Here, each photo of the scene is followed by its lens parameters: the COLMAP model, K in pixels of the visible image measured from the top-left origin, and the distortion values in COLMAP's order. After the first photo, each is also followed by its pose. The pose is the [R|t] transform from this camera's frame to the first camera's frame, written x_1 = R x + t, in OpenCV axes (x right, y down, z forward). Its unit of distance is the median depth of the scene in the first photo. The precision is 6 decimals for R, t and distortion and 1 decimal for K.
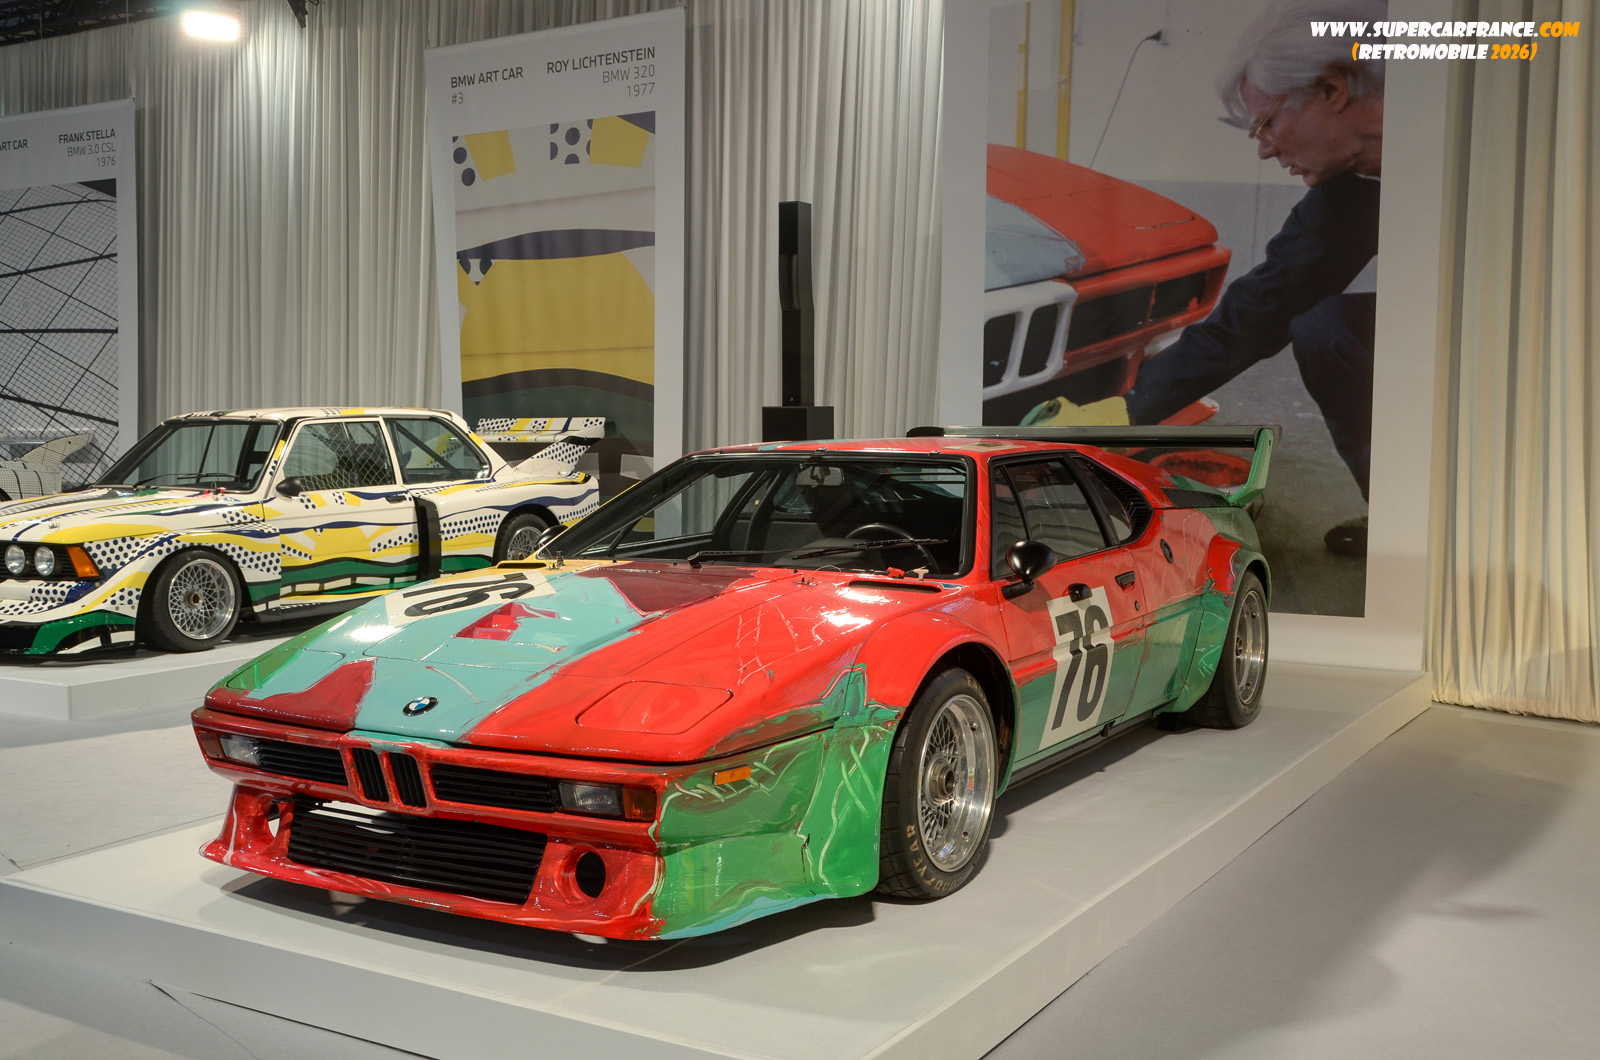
lens RADIAL K [[1526.9, 0, 802.3], [0, 1526.9, 532.0], [0, 0, 1]] dist [-0.018690, 0.000000]
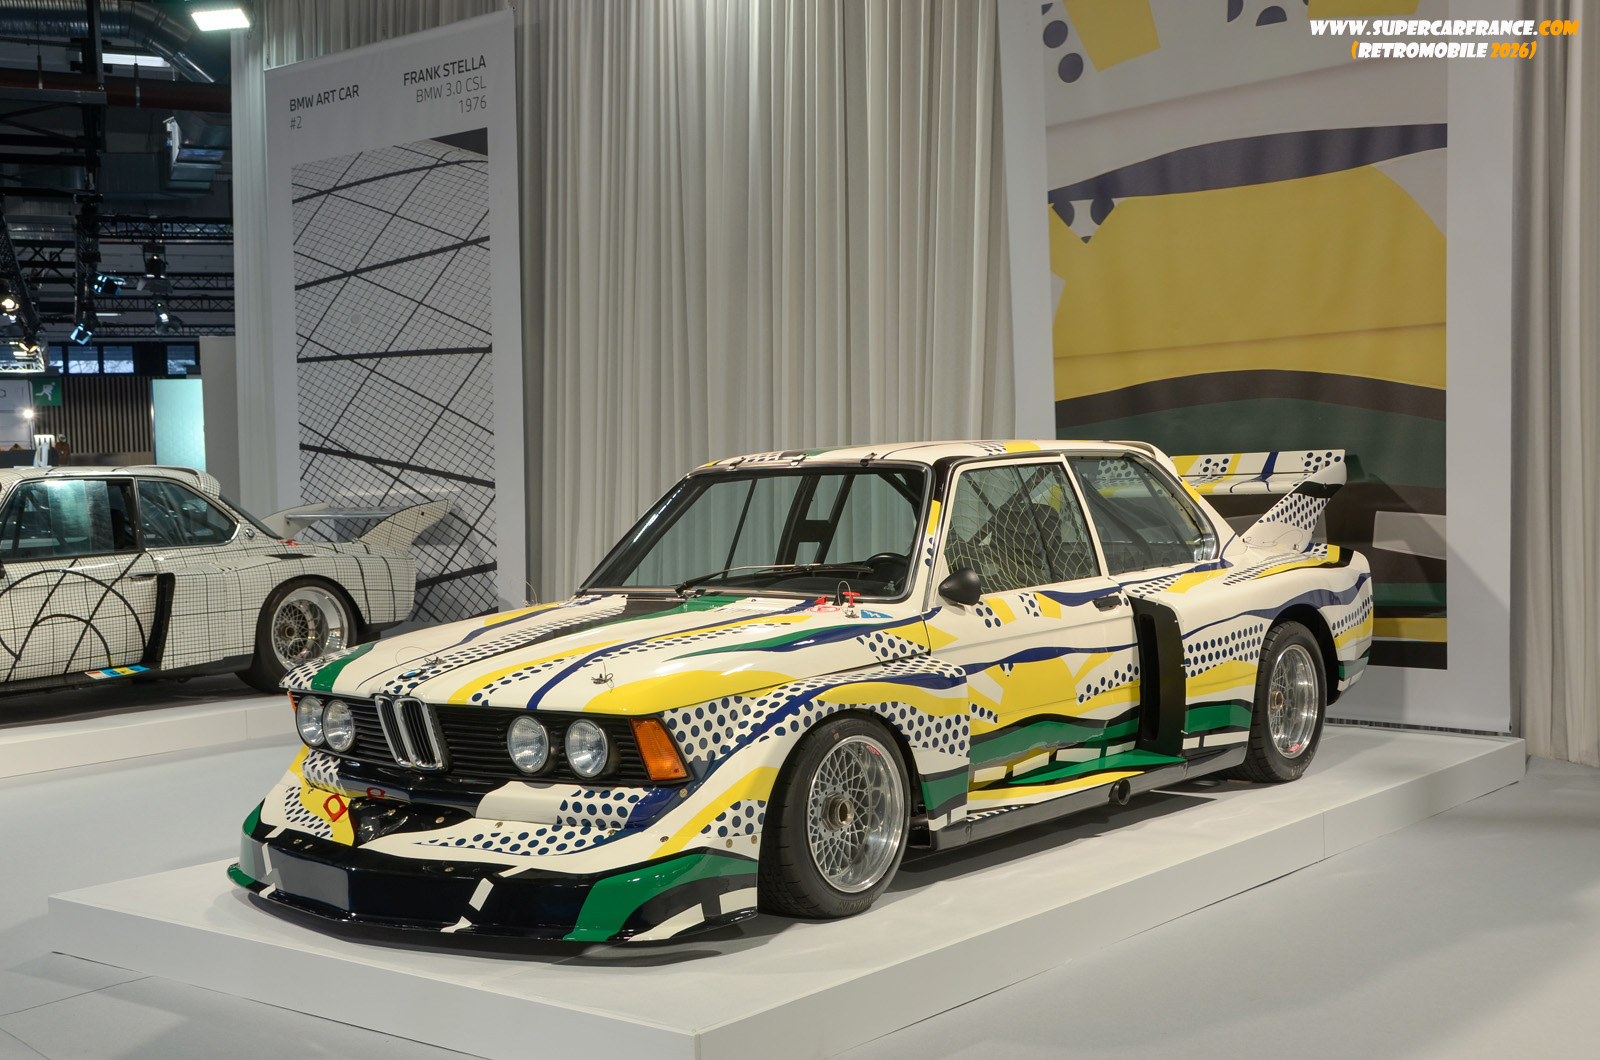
lens RADIAL K [[1891.0, 0, 798.5], [0, 1891.0, 527.7], [0, 0, 1]] dist [0.023854, 0.000000]
pose [[0.981110, -0.023216, -0.192053, -0.218533], [0.015156, 0.998946, -0.043332, -0.018615], [0.192856, 0.039603, 0.980428, 0.278695]]
